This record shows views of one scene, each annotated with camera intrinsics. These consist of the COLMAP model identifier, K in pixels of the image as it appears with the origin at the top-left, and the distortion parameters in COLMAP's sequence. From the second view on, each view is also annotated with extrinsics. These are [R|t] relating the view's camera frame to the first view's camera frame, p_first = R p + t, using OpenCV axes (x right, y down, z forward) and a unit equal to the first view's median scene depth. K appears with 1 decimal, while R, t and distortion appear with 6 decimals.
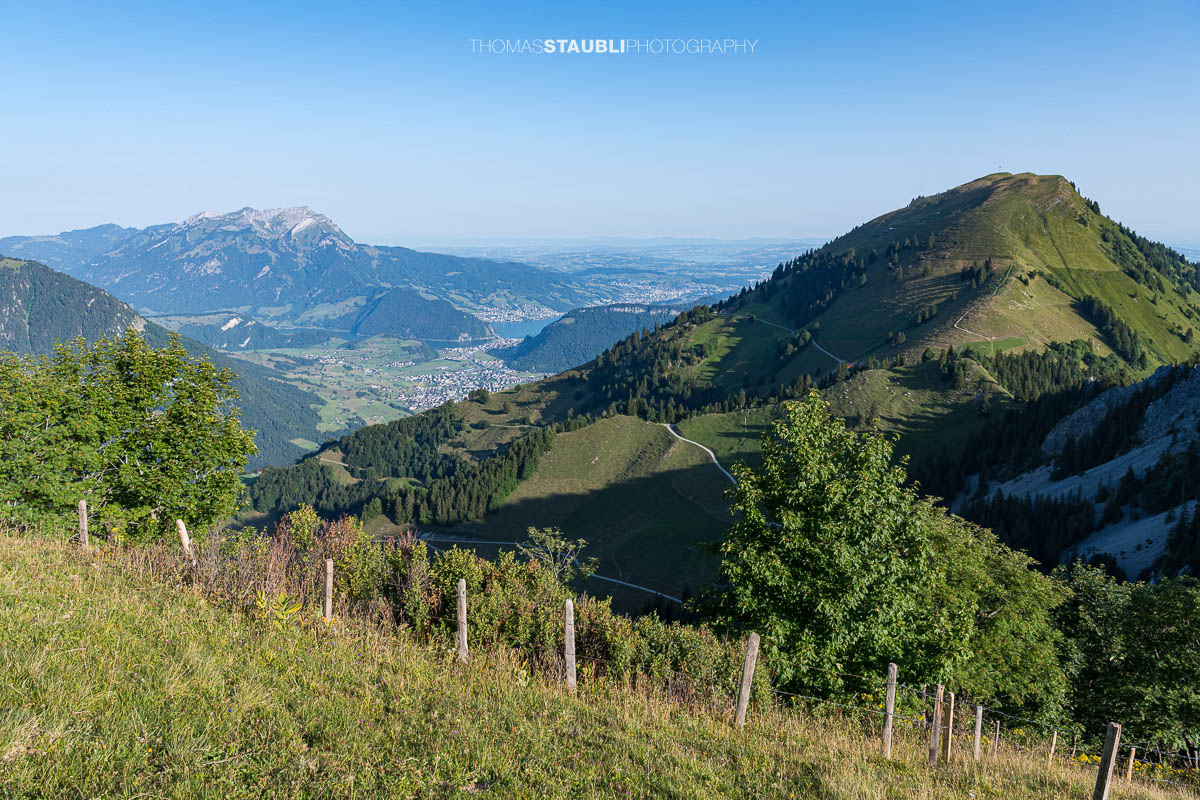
lens RADIAL K [[810.0, 0, 599.6], [0, 810.0, 400.7], [0, 0, 1]] dist [0.013231, -0.008874]
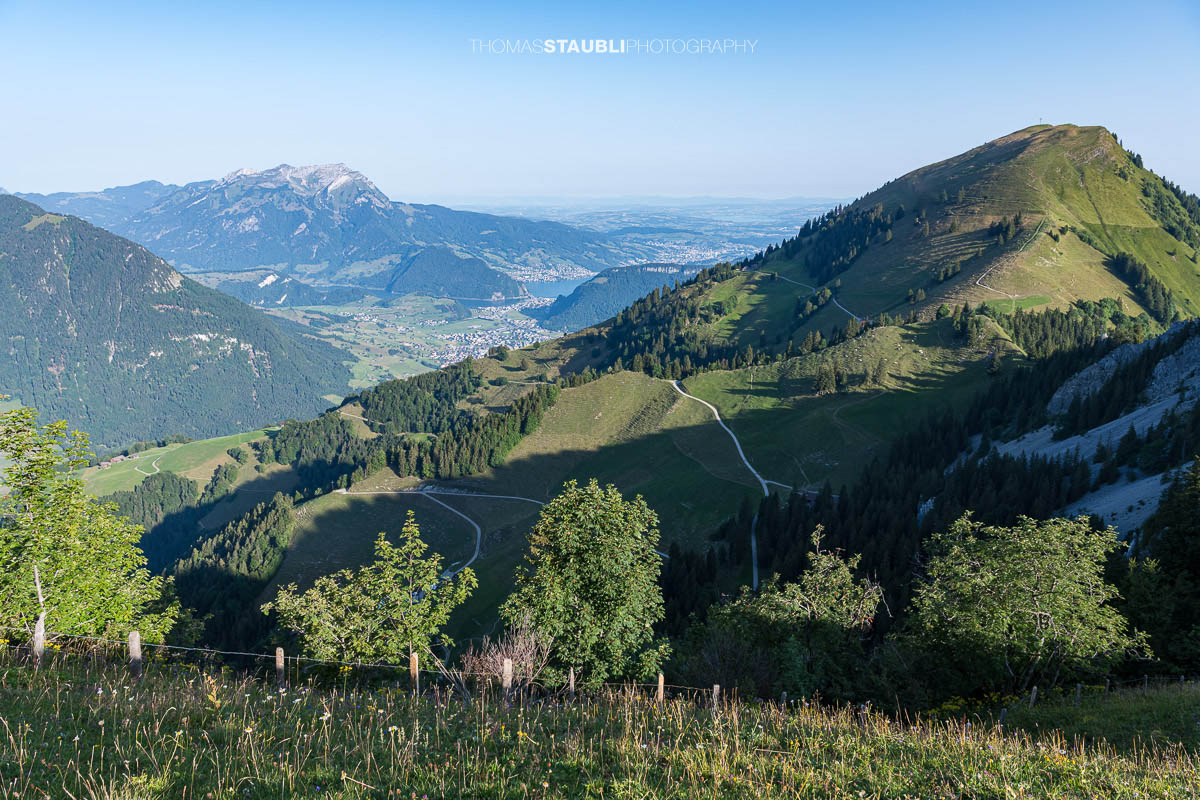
lens RADIAL K [[811.3, 0, 599.7], [0, 811.3, 400.8], [0, 0, 1]] dist [0.011628, -0.006113]
pose [[0.998997, 0.014462, -0.042381, 0.025667], [-0.012413, 0.998761, 0.048199, 0.004996], [0.043025, -0.047624, 0.997938, 0.008889]]
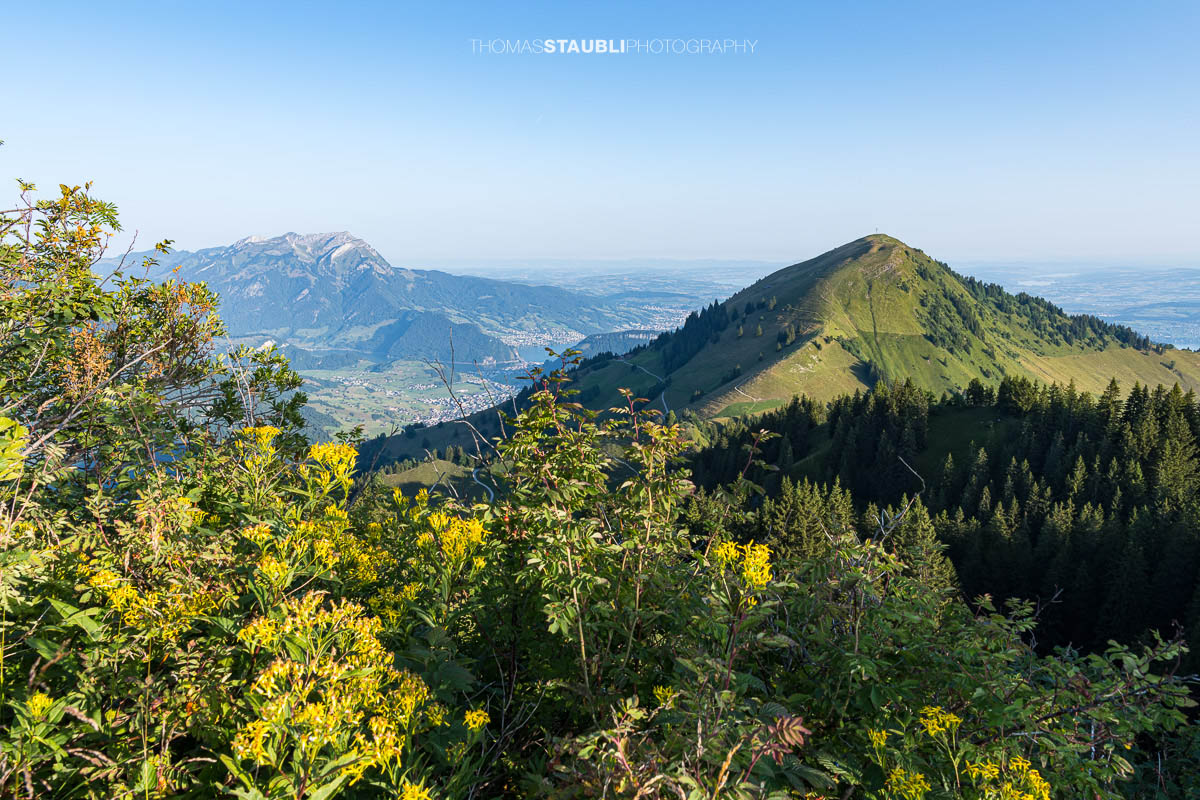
lens RADIAL K [[810.0, 0, 599.6], [0, 810.0, 400.7], [0, 0, 1]] dist [0.013231, -0.008874]
pose [[0.998492, 0.013014, -0.053331, 0.230117], [-0.014360, 0.999586, -0.024938, -0.030815], [0.052984, 0.025667, 0.998265, -0.128770]]
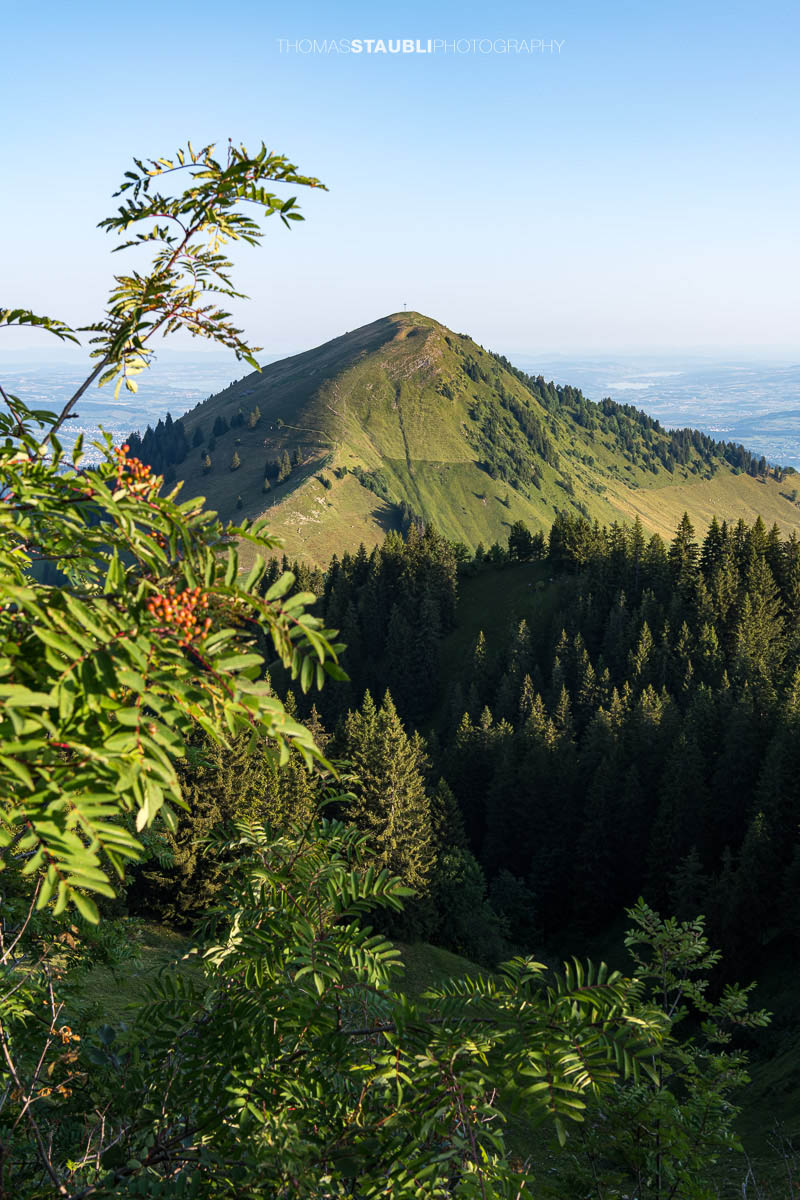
lens RADIAL K [[1283.5, 0, 398.4], [0, 1283.5, 603.0], [0, 0, 1]] dist [0.002958, -0.014535]
pose [[0.966992, -0.042748, 0.251195, 0.237770], [0.043701, 0.999043, 0.001785, -0.029826], [-0.251031, 0.009251, 0.967935, -0.131089]]
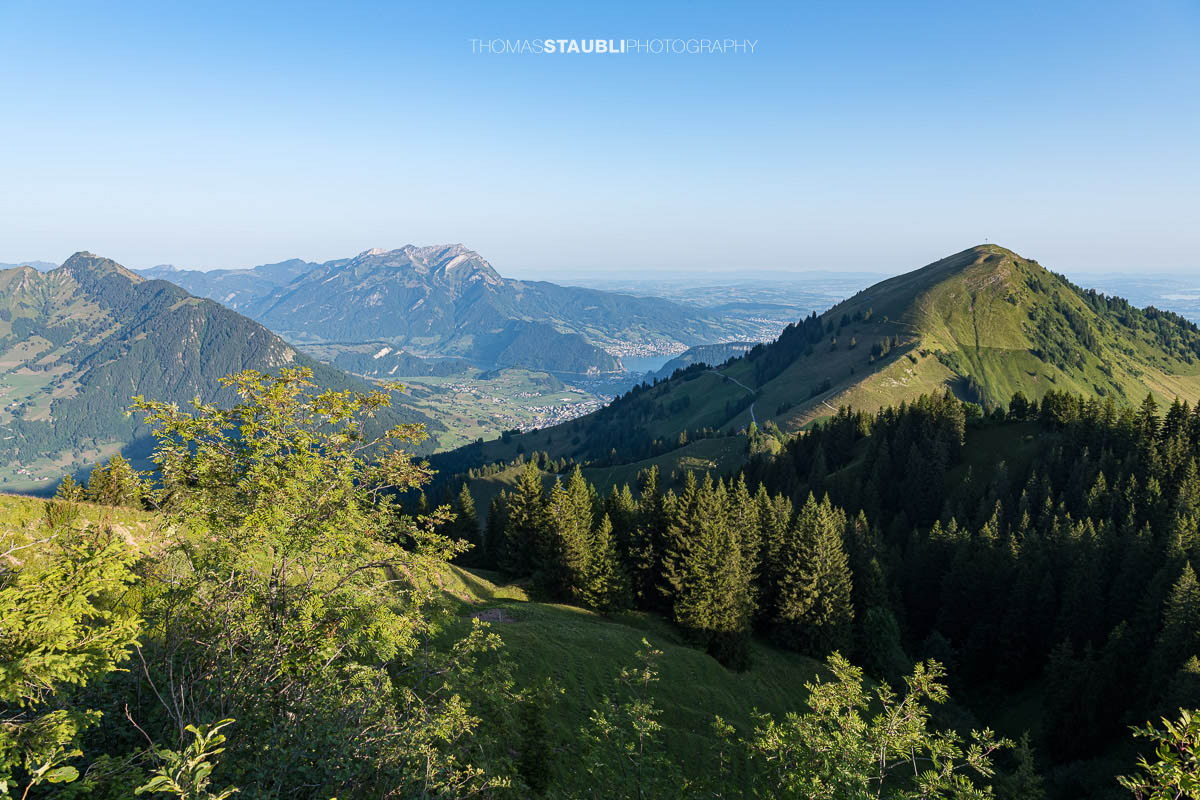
lens RADIAL K [[809.1, 0, 599.0], [0, 809.1, 400.0], [0, 0, 1]] dist [0.007482, -0.003080]
pose [[0.982696, 0.033727, -0.182127, 0.252589], [-0.040866, 0.998531, -0.035587, -0.029396], [0.180659, 0.042414, 0.982631, -0.133629]]
